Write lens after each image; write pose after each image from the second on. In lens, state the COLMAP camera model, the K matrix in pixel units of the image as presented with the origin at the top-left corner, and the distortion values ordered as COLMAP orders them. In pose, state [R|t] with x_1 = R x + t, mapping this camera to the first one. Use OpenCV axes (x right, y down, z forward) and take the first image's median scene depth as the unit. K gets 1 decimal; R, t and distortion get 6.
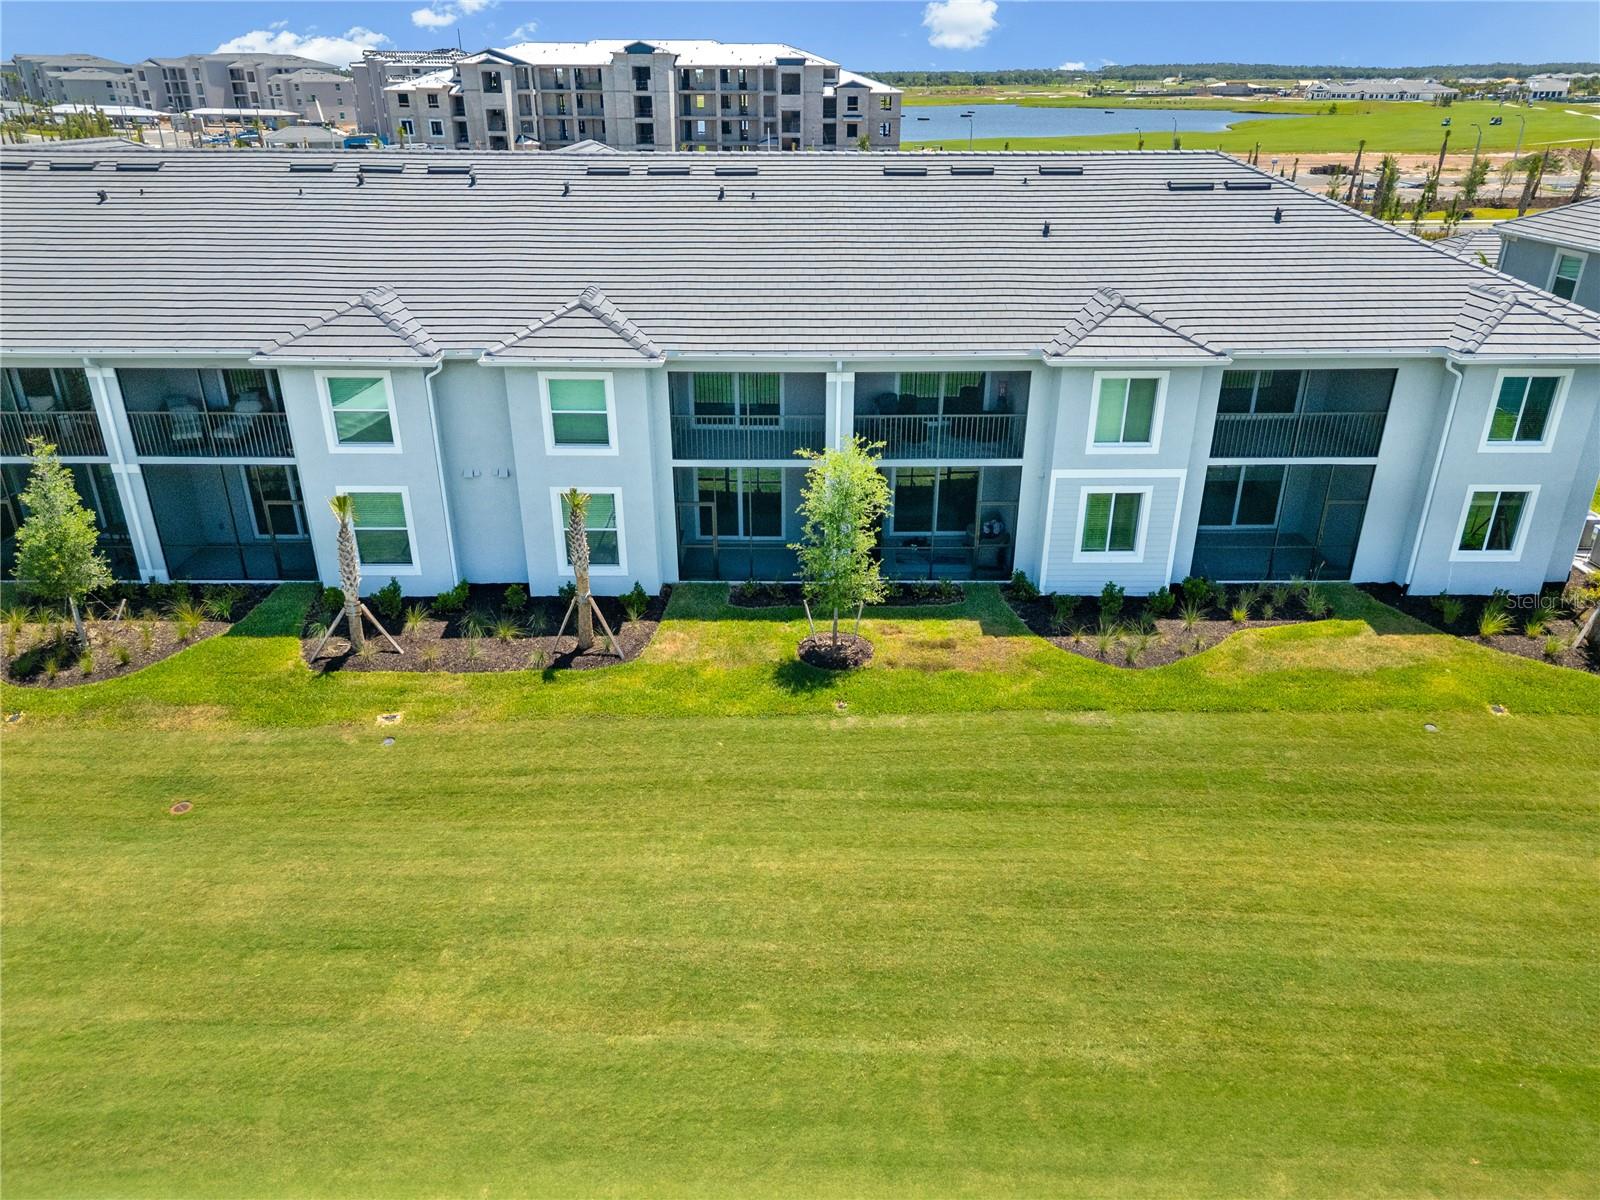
lens RADIAL K [[1120.8, 0, 800.0], [0, 1120.8, 600.0], [0, 0, 1]] dist [0.063681, -0.061669]
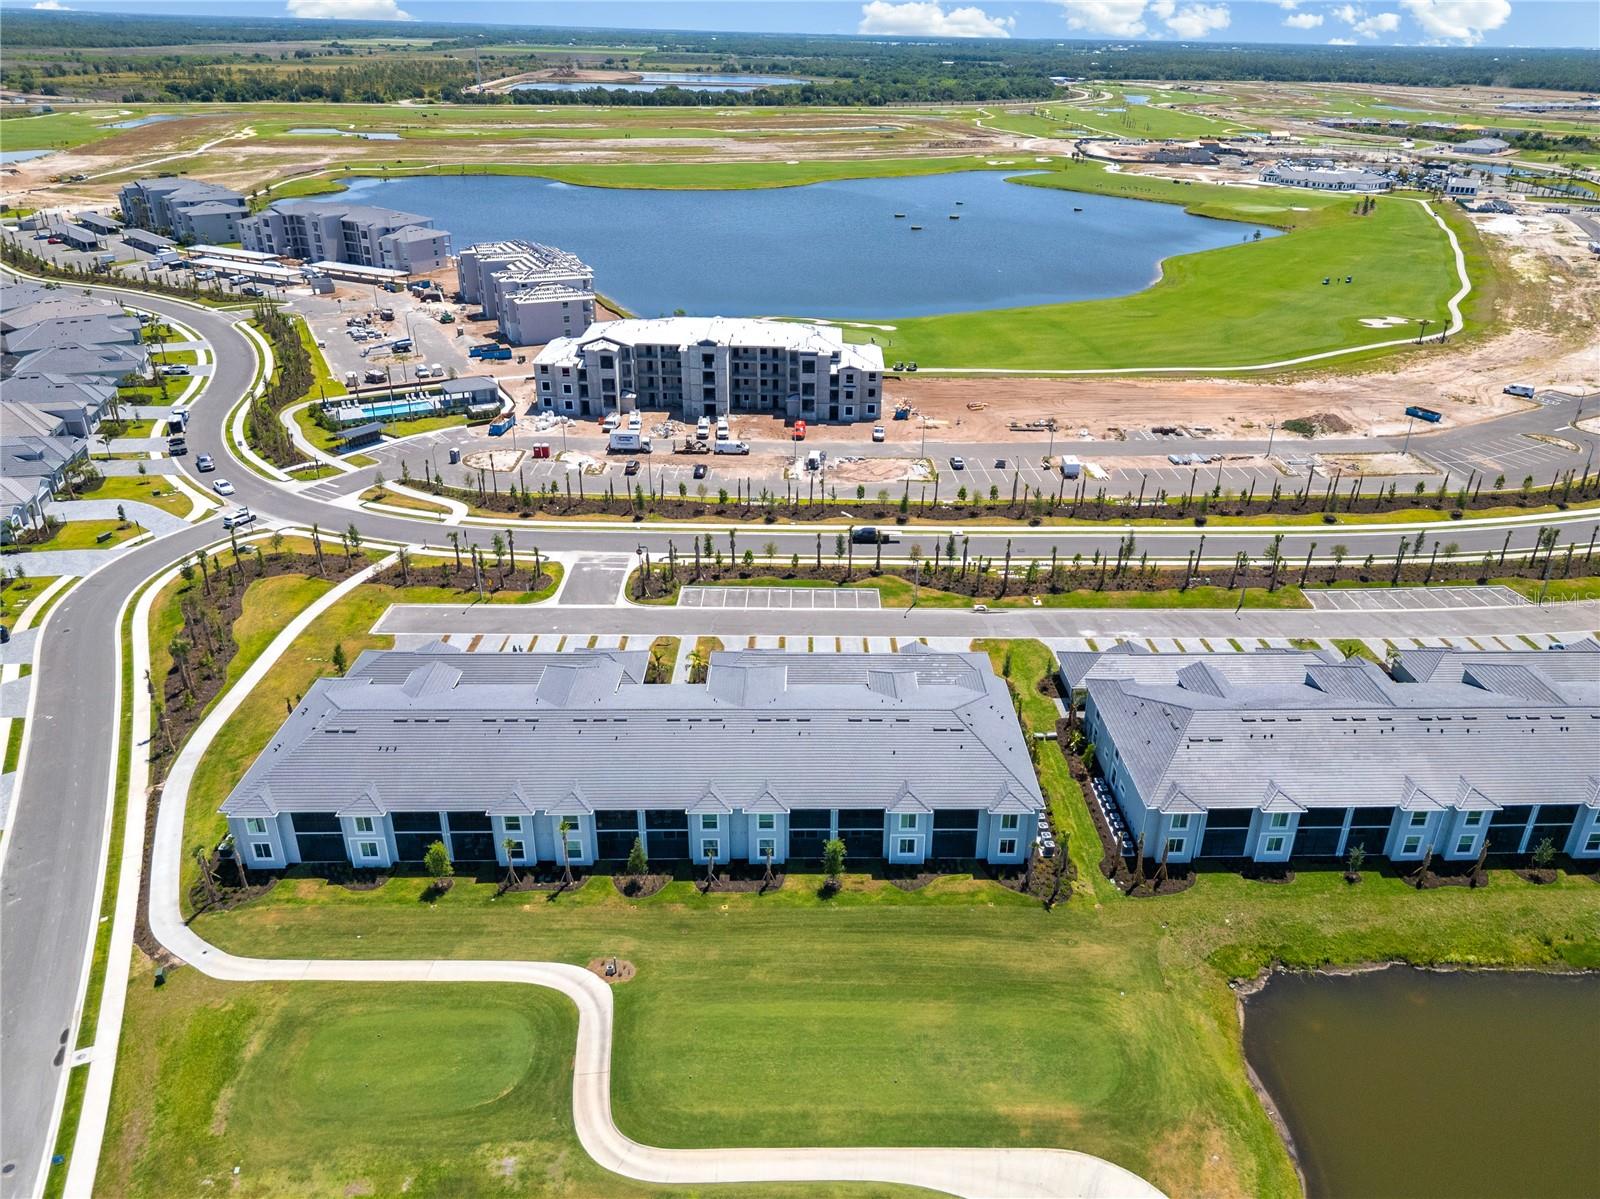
lens RADIAL K [[1149.7, 0, 843.1], [0, 1149.7, 598.6], [0, 0, 1]] dist [0.069040, -0.070396]
pose [[0.999361, 0.006262, 0.035188, -0.077772], [-0.007032, 0.999738, 0.021790, -0.998446], [-0.035042, -0.022023, 0.999143, -2.870968]]
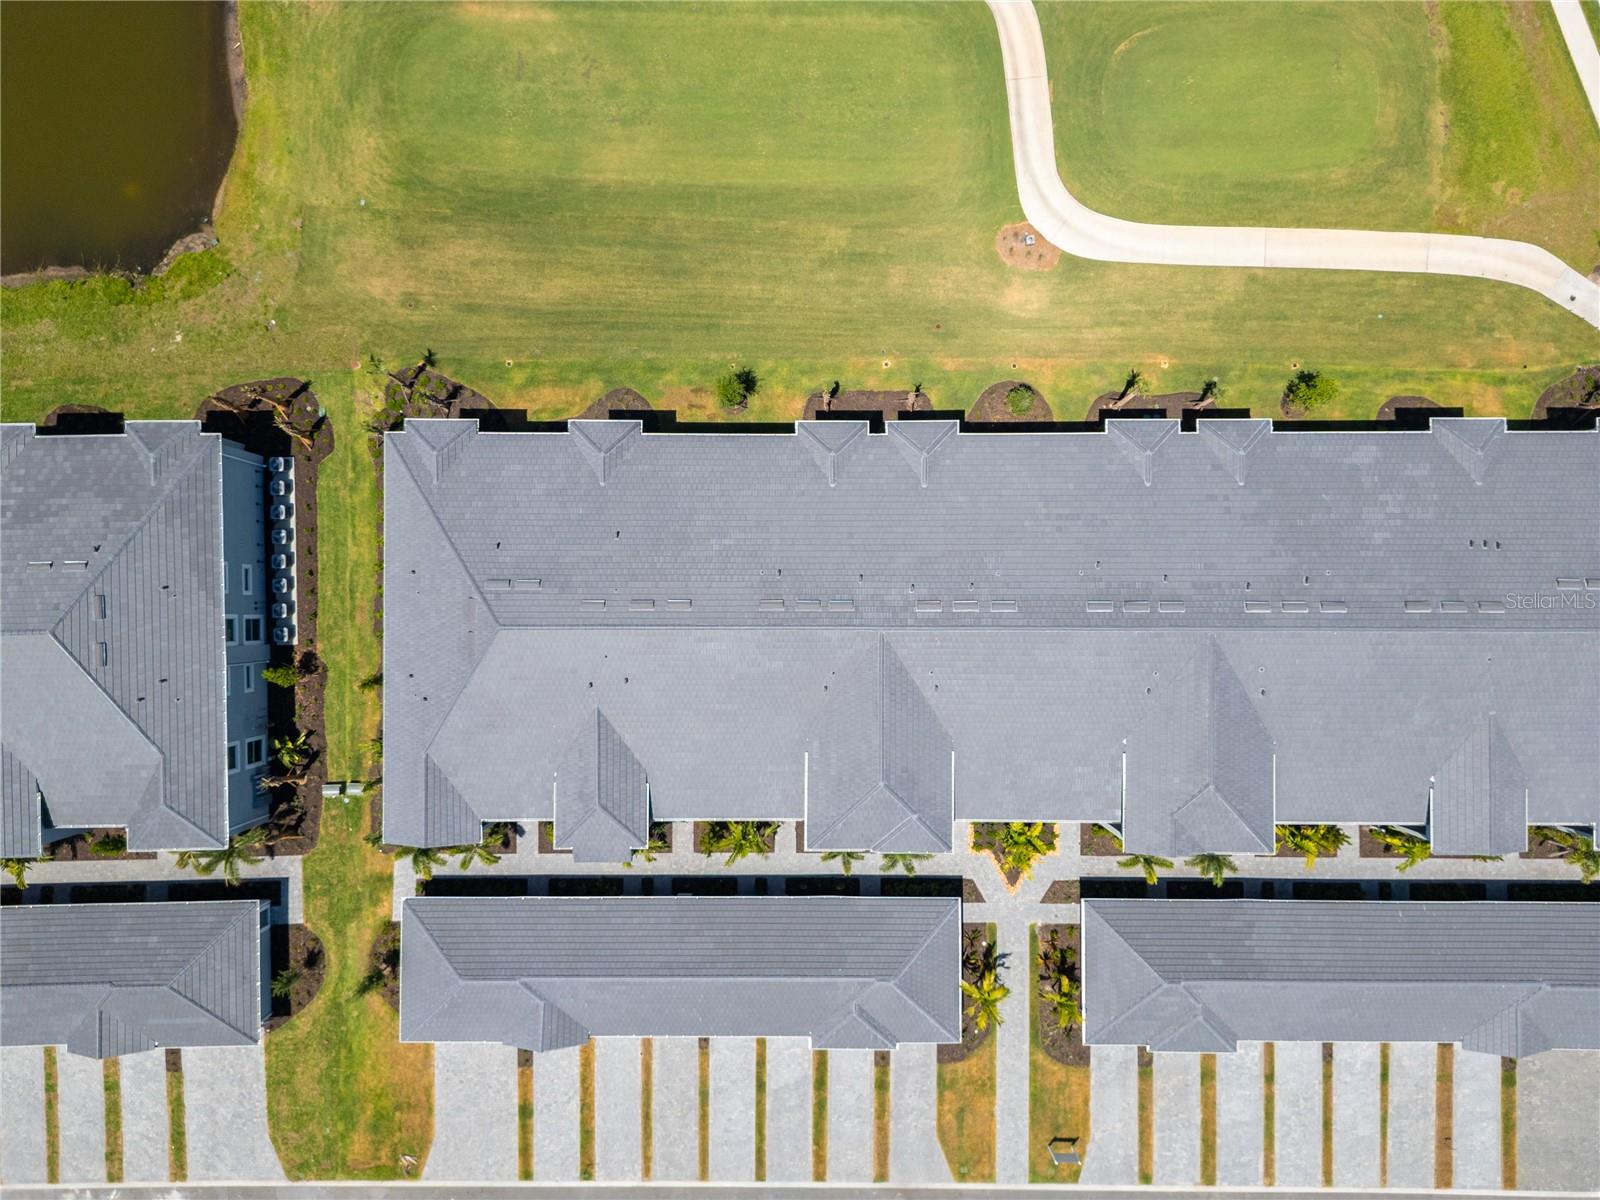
lens RADIAL K [[1120.8, 0, 800.0], [0, 1120.8, 600.0], [0, 0, 1]] dist [0.063681, -0.061669]
pose [[-0.999976, -0.002274, 0.006588, -0.141552], [0.006941, -0.410411, 0.911874, -2.510855], [0.000630, 0.911898, 0.410416, 0.322591]]
